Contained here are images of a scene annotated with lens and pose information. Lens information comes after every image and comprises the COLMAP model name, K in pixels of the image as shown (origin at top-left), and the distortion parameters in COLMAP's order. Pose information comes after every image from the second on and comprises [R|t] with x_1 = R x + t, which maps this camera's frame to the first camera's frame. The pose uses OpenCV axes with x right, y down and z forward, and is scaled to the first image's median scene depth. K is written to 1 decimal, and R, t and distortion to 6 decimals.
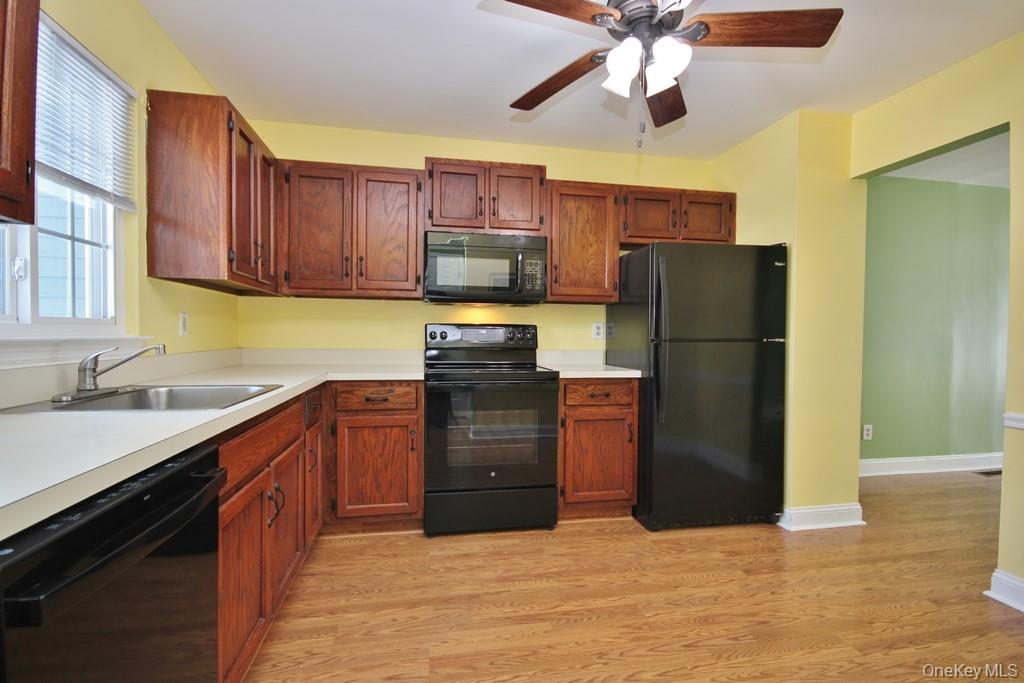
lens RADIAL K [[470.6, 0, 513.6], [0, 470.6, 344.1], [0, 0, 1]] dist [-0.000598, -0.001120]
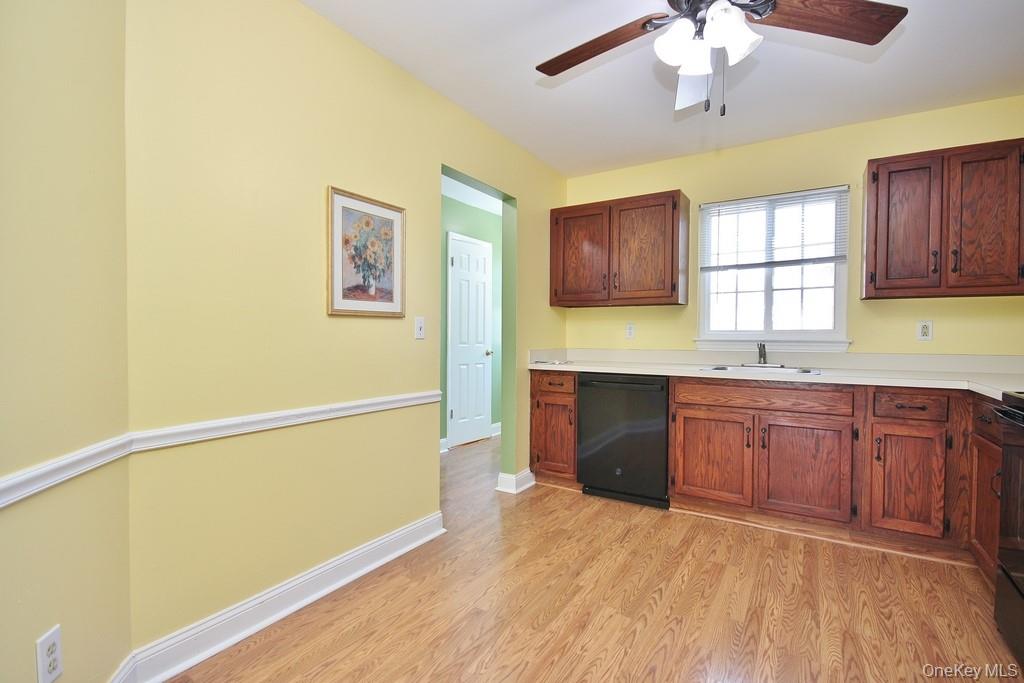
lens RADIAL K [[470.6, 0, 513.6], [0, 470.6, 344.1], [0, 0, 1]] dist [-0.000598, -0.001120]
pose [[-0.683696, -0.000032, -0.729767, 0.800052], [-0.025516, 0.999390, 0.023862, -0.008165], [0.729321, 0.034935, -0.683279, 0.916500]]
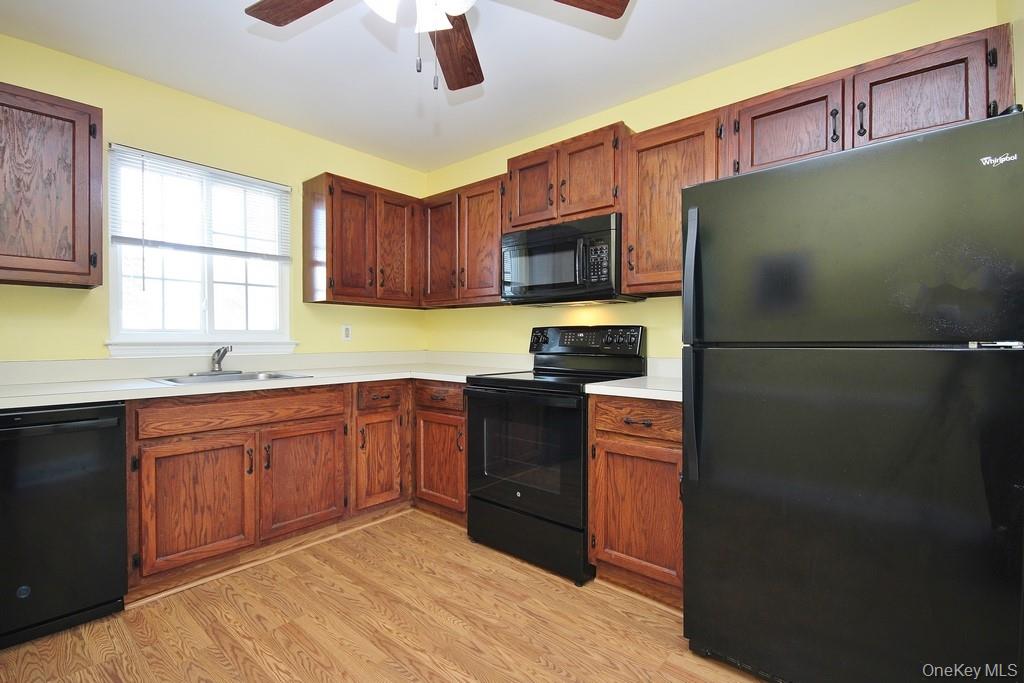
lens RADIAL K [[470.6, 0, 513.6], [0, 470.6, 344.1], [0, 0, 1]] dist [-0.000598, -0.001120]
pose [[0.620928, 0.001036, -0.783867, 0.651801], [-0.011649, 0.999901, -0.007906, -0.001457], [0.783781, 0.014040, 0.620879, 0.436278]]
